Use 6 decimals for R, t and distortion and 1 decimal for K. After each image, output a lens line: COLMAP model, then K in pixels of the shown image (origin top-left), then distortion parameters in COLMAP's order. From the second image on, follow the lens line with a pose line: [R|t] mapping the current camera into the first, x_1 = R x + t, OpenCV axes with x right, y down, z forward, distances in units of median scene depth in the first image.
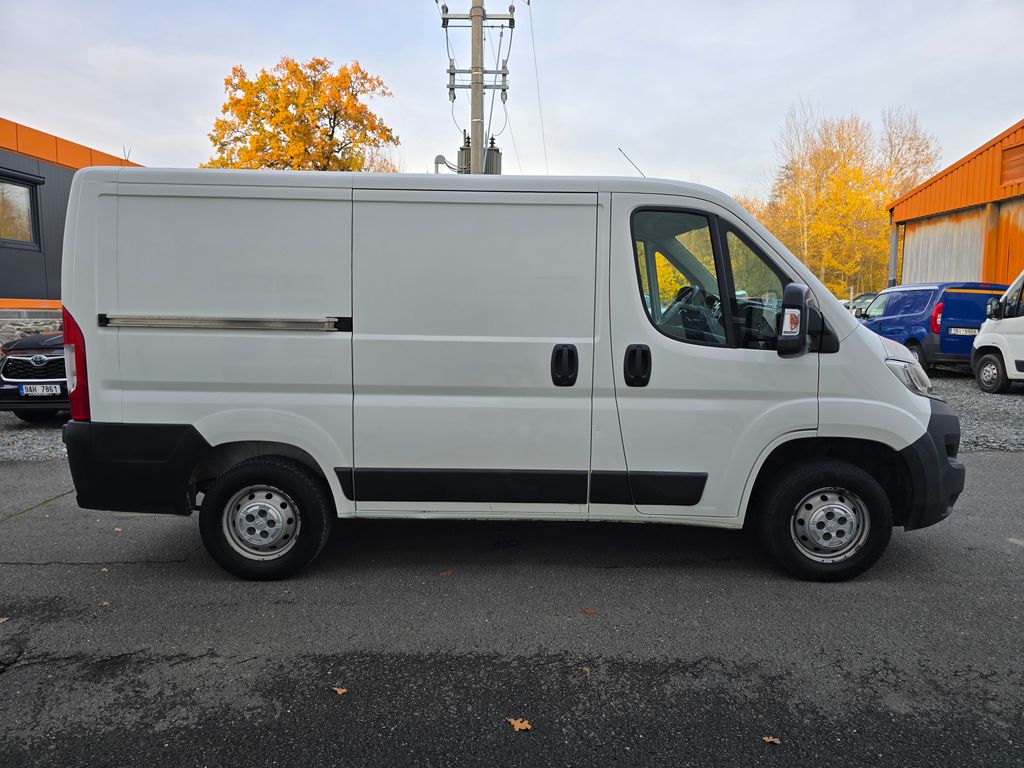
lens RADIAL K [[687.3, 0, 519.2], [0, 687.3, 379.7], [0, 0, 1]] dist [0.043441, -0.030023]
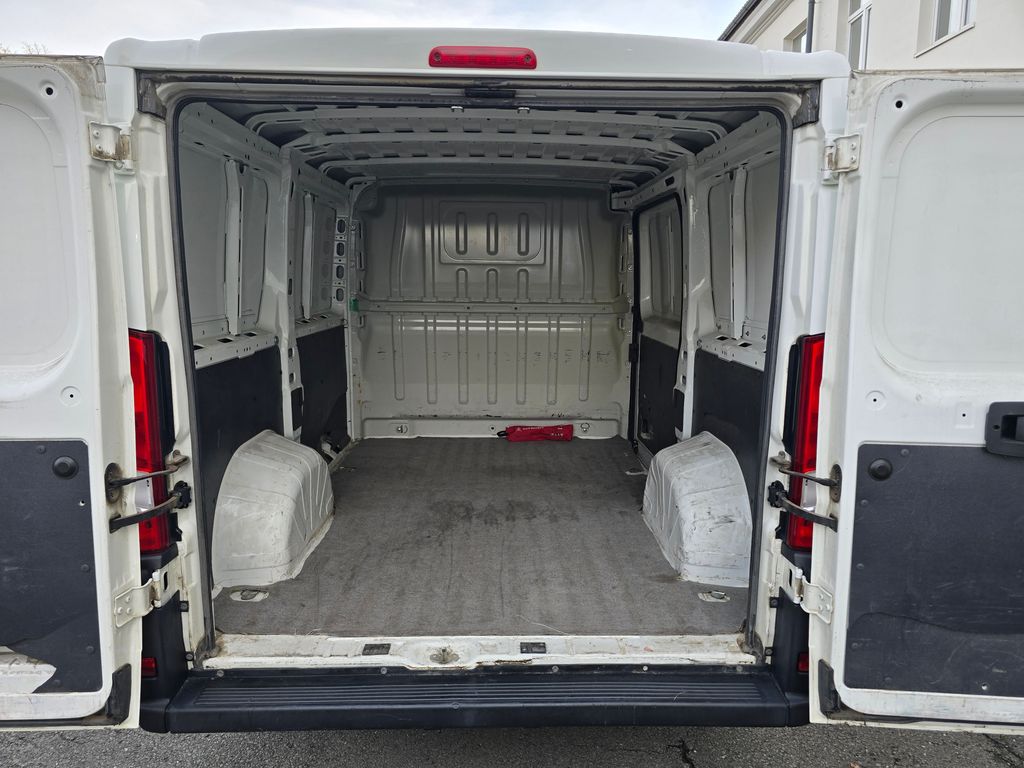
lens RADIAL K [[687.3, 0, 514.1], [0, 687.3, 391.2], [0, 0, 1]] dist [0.043441, -0.030023]
pose [[-0.028141, -0.177321, 0.983751, -1.155444], [0.121549, 0.976231, 0.179442, -0.185475], [-0.992186, 0.124624, -0.005919, 1.264901]]
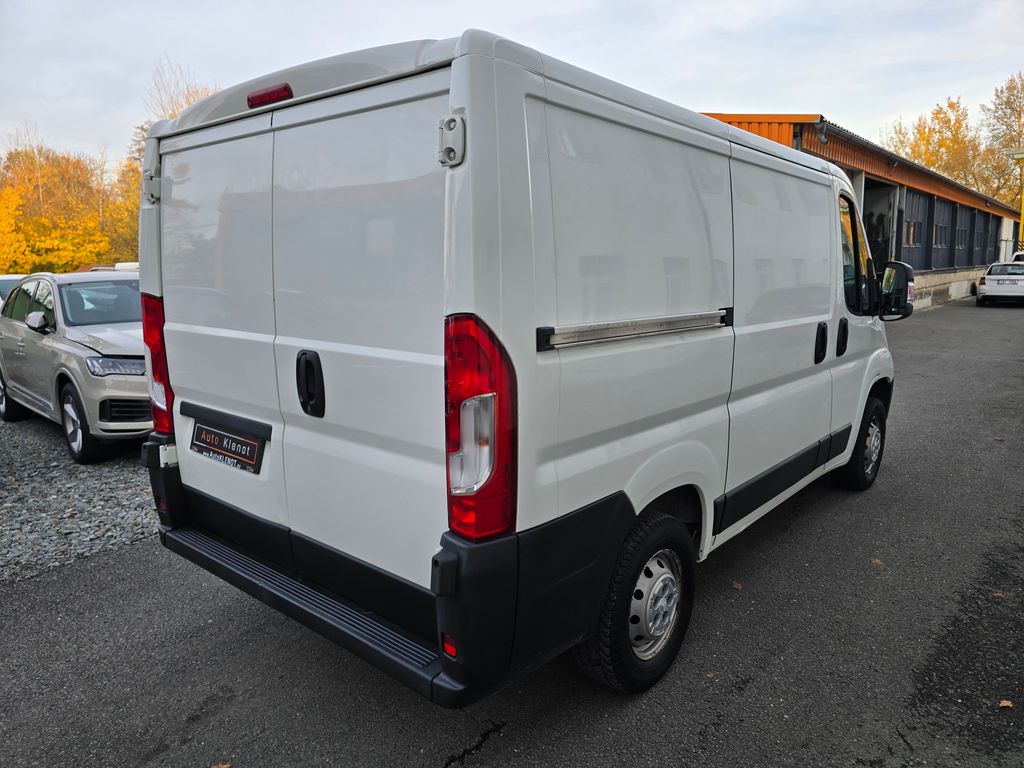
lens RADIAL K [[687.3, 0, 520.6], [0, 687.3, 384.9], [0, 0, 1]] dist [0.043441, -0.030023]
pose [[0.640452, -0.136011, 0.755859, -1.012210], [0.101377, 0.990553, 0.092345, -0.100522], [-0.761278, 0.017484, 0.648190, 0.669665]]
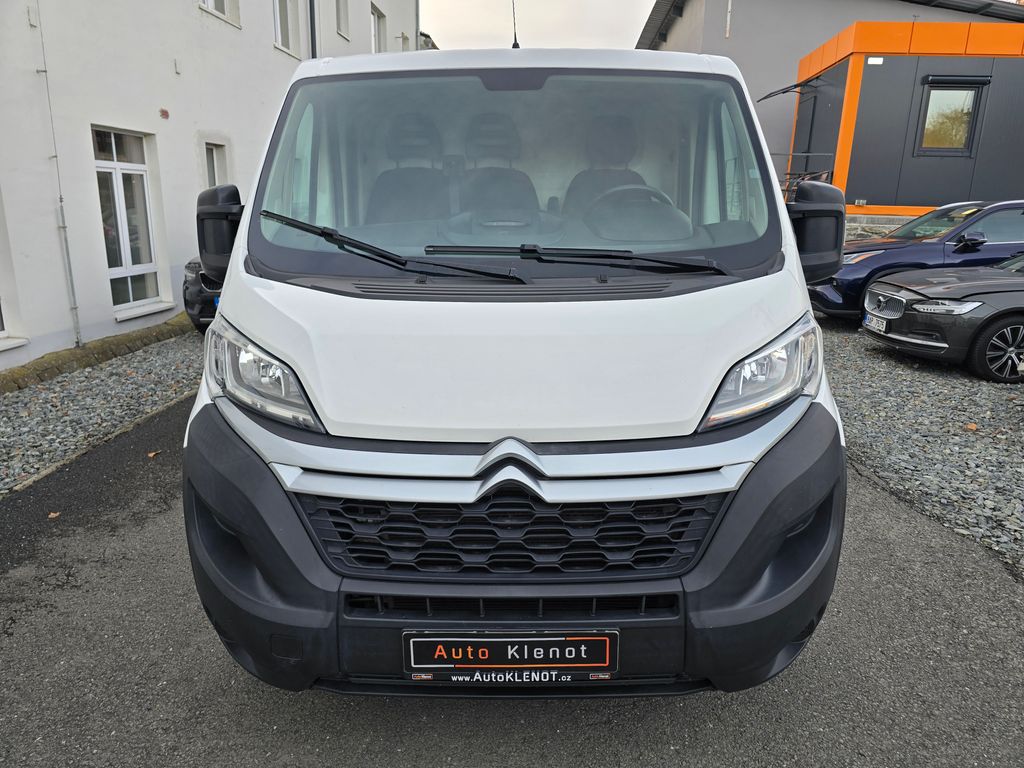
lens RADIAL K [[687.3, 0, 515.7], [0, 687.3, 380.1], [0, 0, 1]] dist [0.043441, -0.030023]
pose [[-0.007348, 0.247917, -0.968753, 1.149245], [-0.123229, 0.961171, 0.246911, -0.156422], [0.992351, 0.121192, 0.023488, 1.279406]]
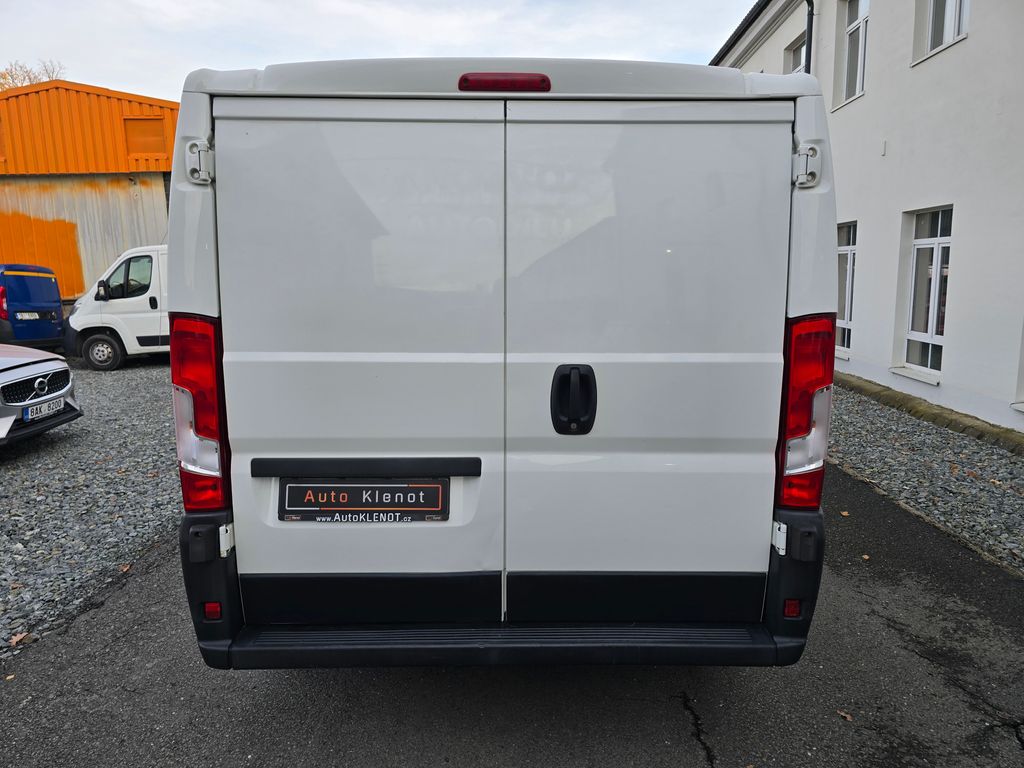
lens RADIAL K [[687.3, 0, 512.6], [0, 687.3, 381.9], [0, 0, 1]] dist [0.043441, -0.030023]
pose [[-0.014412, -0.157672, 0.987386, -1.236224], [0.125436, 0.979403, 0.158228, -0.178191], [-0.991997, 0.126134, 0.005663, 1.277150]]
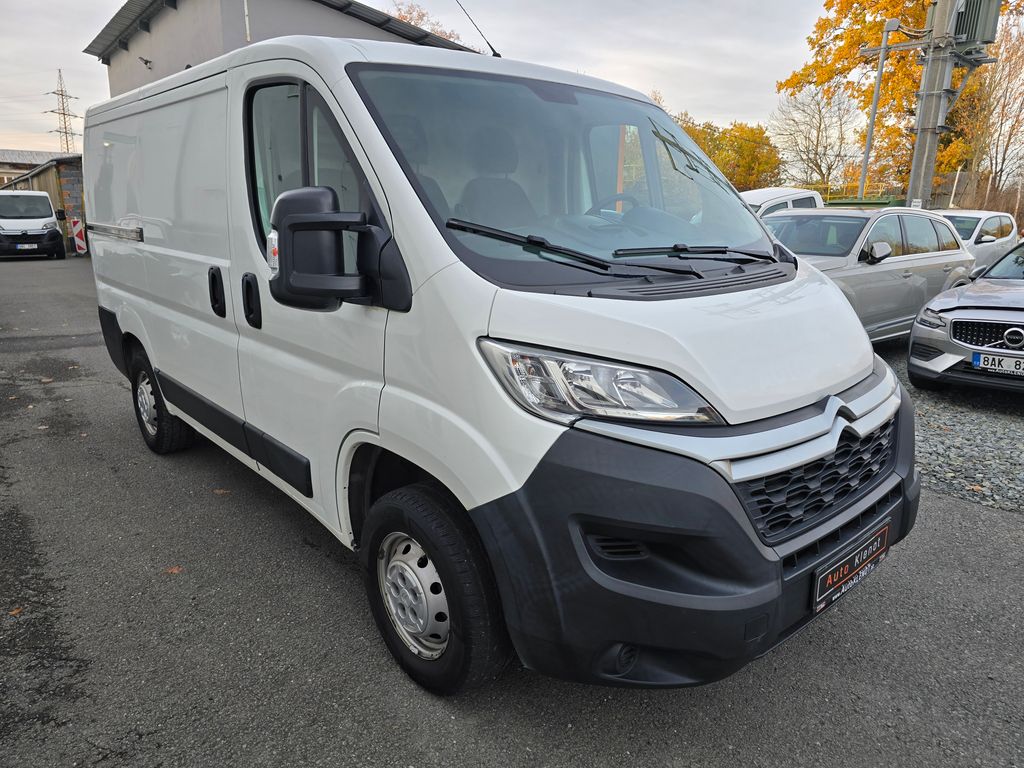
lens RADIAL K [[687.3, 0, 513.5], [0, 687.3, 376.7], [0, 0, 1]] dist [0.043441, -0.030023]
pose [[0.669938, 0.174667, -0.721577, 0.945196], [-0.091210, 0.983932, 0.153491, -0.082702], [0.736793, -0.037014, 0.675105, 0.687673]]
